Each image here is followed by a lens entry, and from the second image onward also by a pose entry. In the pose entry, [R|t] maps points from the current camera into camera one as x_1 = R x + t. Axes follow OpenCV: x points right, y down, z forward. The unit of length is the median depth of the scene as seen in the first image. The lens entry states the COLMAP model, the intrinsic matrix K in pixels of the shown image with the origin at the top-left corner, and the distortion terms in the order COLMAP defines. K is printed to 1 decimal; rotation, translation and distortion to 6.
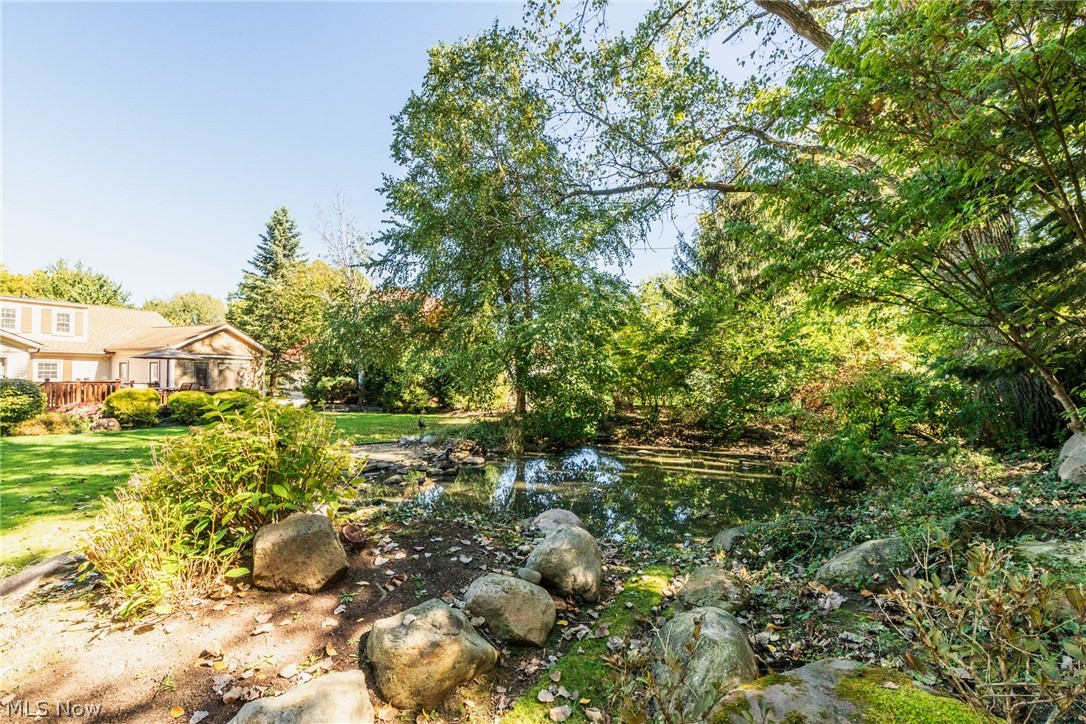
lens RADIAL K [[477.7, 0, 541.9], [0, 477.7, 358.1], [0, 0, 1]] dist [-0.001779, -0.000401]
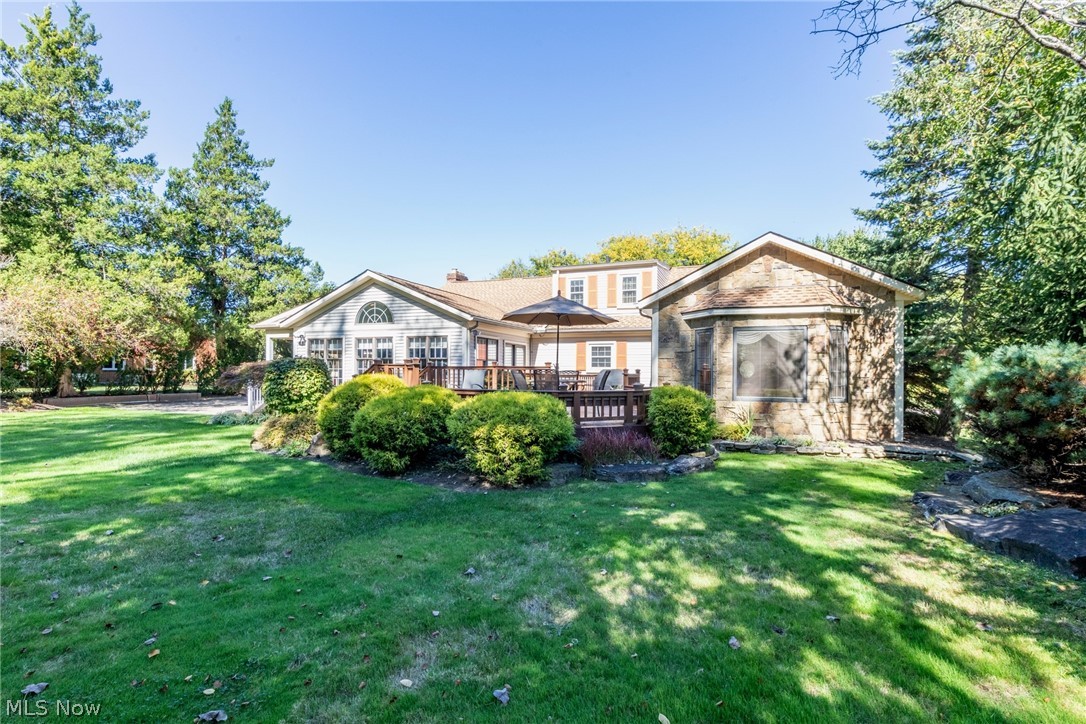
lens RADIAL K [[512.3, 0, 543.0], [0, 512.3, 370.6], [0, 0, 1]] dist [-0.000437, -0.000558]
pose [[-0.019692, -0.008294, -0.999772, -1.116210], [0.026208, 0.999618, -0.008809, 0.238217], [0.999463, -0.026375, -0.019467, 4.202680]]
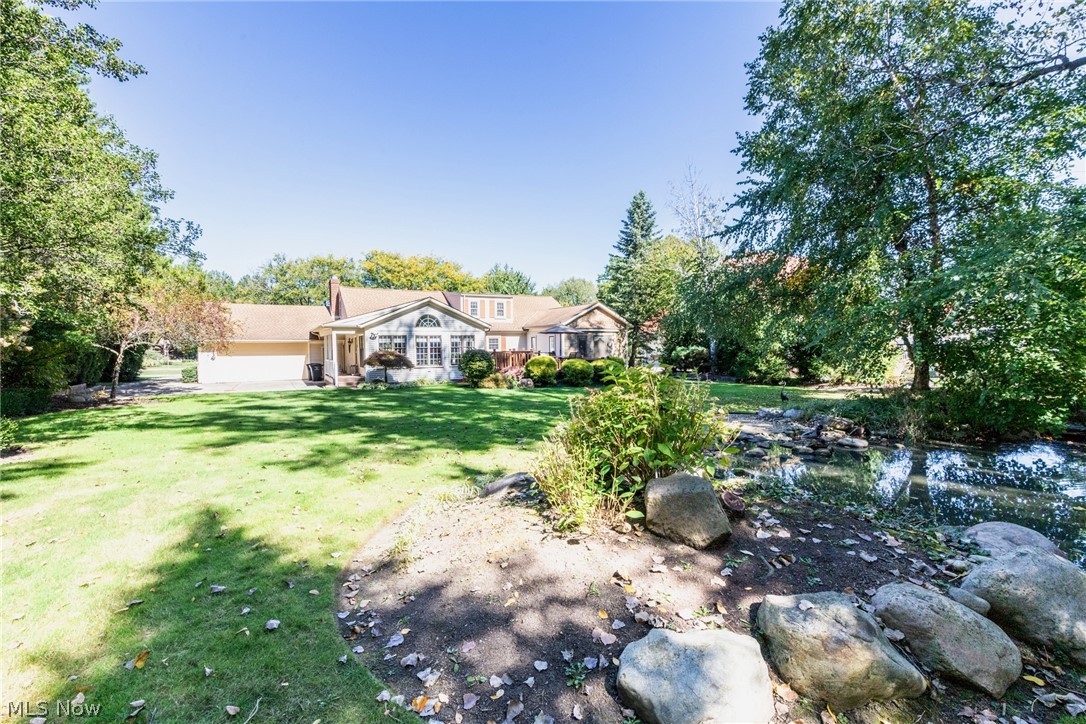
lens RADIAL K [[477.7, 0, 539.0], [0, 477.7, 359.8], [0, 0, 1]] dist [-0.001779, -0.000401]
pose [[0.759572, 0.009933, -0.650348, -0.015050], [0.034235, 0.997887, 0.055227, 0.000307], [0.649522, -0.064213, 0.757626, -0.002243]]
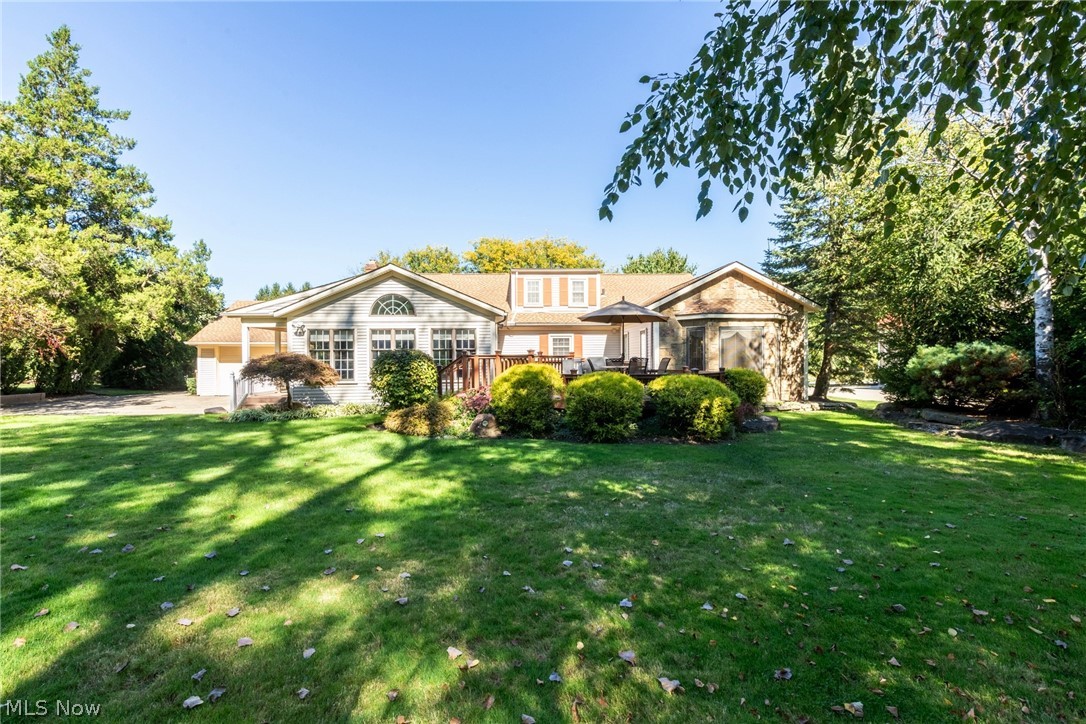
lens RADIAL K [[477.7, 0, 537.3], [0, 477.7, 364.0], [0, 0, 1]] dist [-0.001779, -0.000401]
pose [[0.403457, 0.002090, -0.914996, -1.096062], [0.039965, 0.999003, 0.019904, 0.178200], [0.914125, -0.044598, 0.402971, 2.721211]]
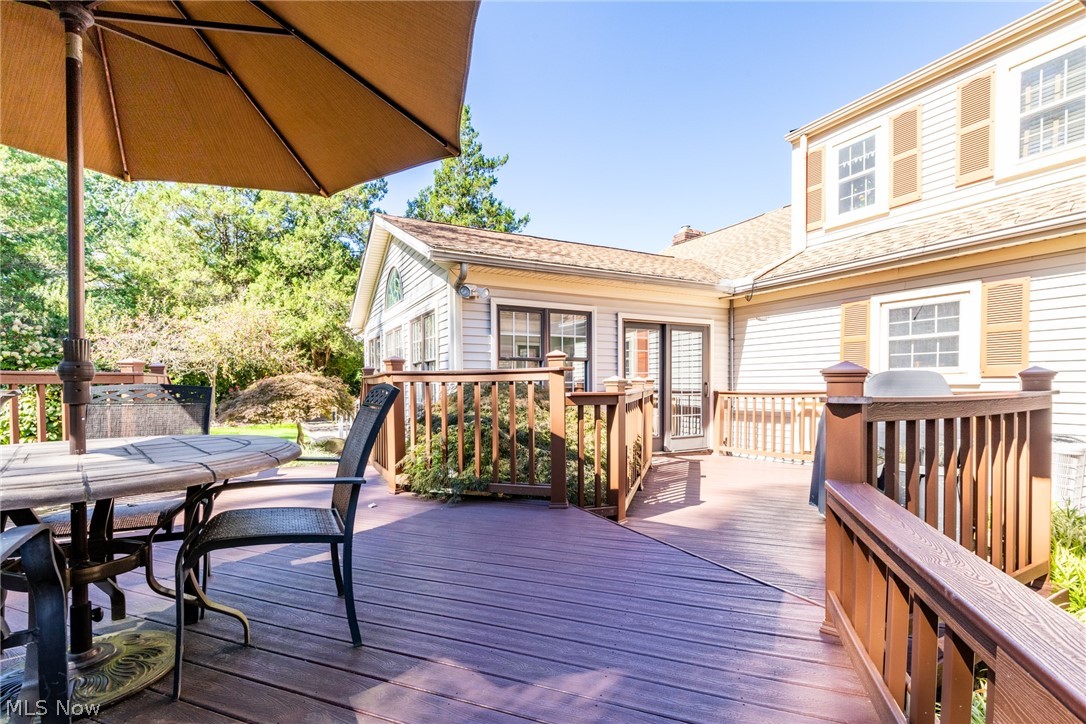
lens RADIAL K [[477.7, 0, 540.5], [0, 477.7, 390.8], [0, 0, 1]] dist [-0.001779, -0.000401]
pose [[-0.686996, 0.011617, -0.726569, -3.317637], [0.029348, 0.999500, -0.011768, 0.230149], [0.726069, -0.029408, -0.686993, 4.656765]]
